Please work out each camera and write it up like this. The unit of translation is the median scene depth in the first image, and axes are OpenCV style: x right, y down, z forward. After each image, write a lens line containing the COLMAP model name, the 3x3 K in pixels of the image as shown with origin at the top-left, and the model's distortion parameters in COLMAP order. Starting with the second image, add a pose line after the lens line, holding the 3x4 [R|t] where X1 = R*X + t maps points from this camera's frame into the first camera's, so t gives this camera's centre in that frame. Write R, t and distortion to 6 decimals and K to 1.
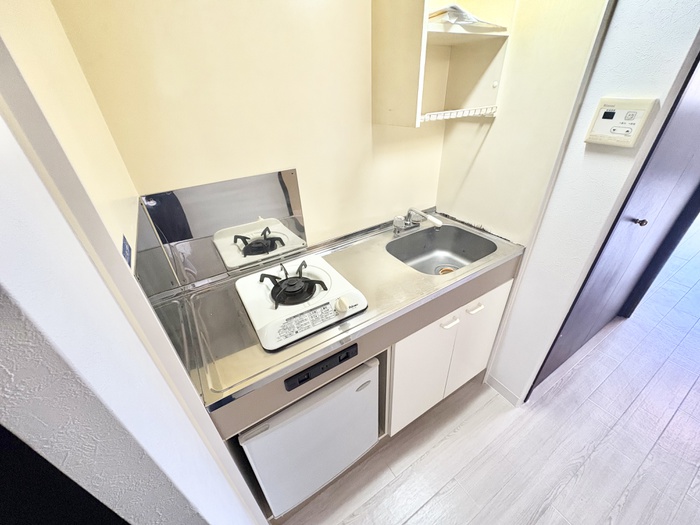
lens RADIAL K [[278.4, 0, 351.6], [0, 278.4, 261.9], [0, 0, 1]] dist [-0.000932, -0.000067]
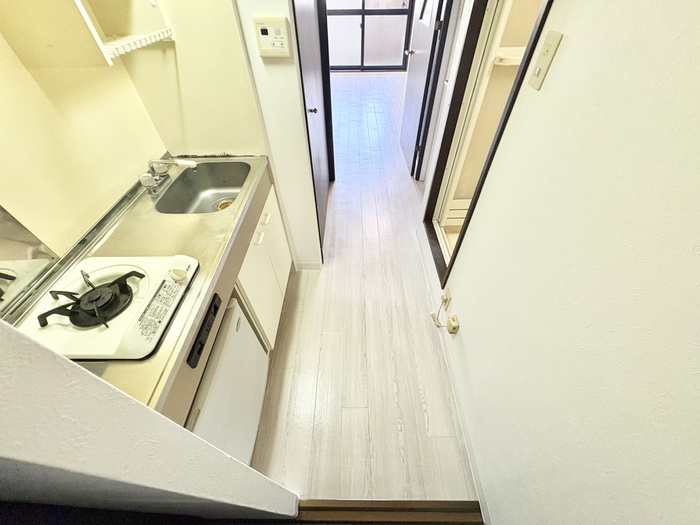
lens RADIAL K [[278.4, 0, 350.1], [0, 278.4, 261.7], [0, 0, 1]] dist [-0.000932, -0.000067]
pose [[0.530530, -0.588819, 0.609778, -0.210964], [0.439546, 0.806188, 0.396056, -0.001419], [-0.724801, 0.057906, 0.686520, -0.087470]]
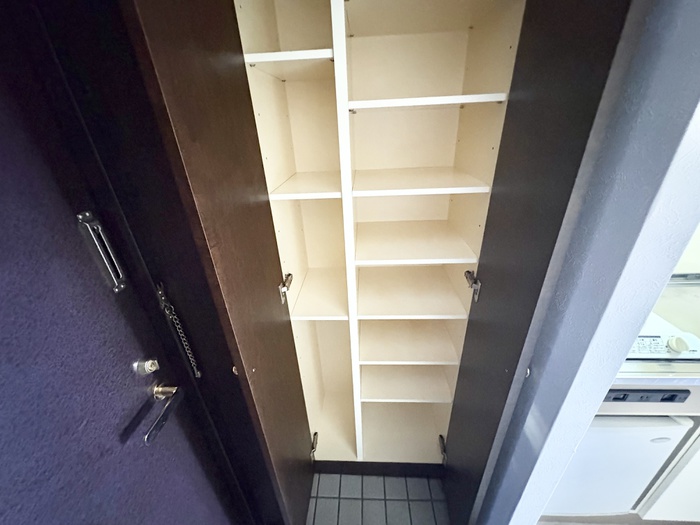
lens RADIAL K [[278.4, 0, 347.5], [0, 278.4, 262.5], [0, 0, 1]] dist [-0.000932, -0.000067]
pose [[0.823595, 0.253938, -0.507155, -0.404232], [-0.290165, 0.956944, 0.007938, 0.152548], [0.487335, 0.140621, 0.861818, -0.294313]]
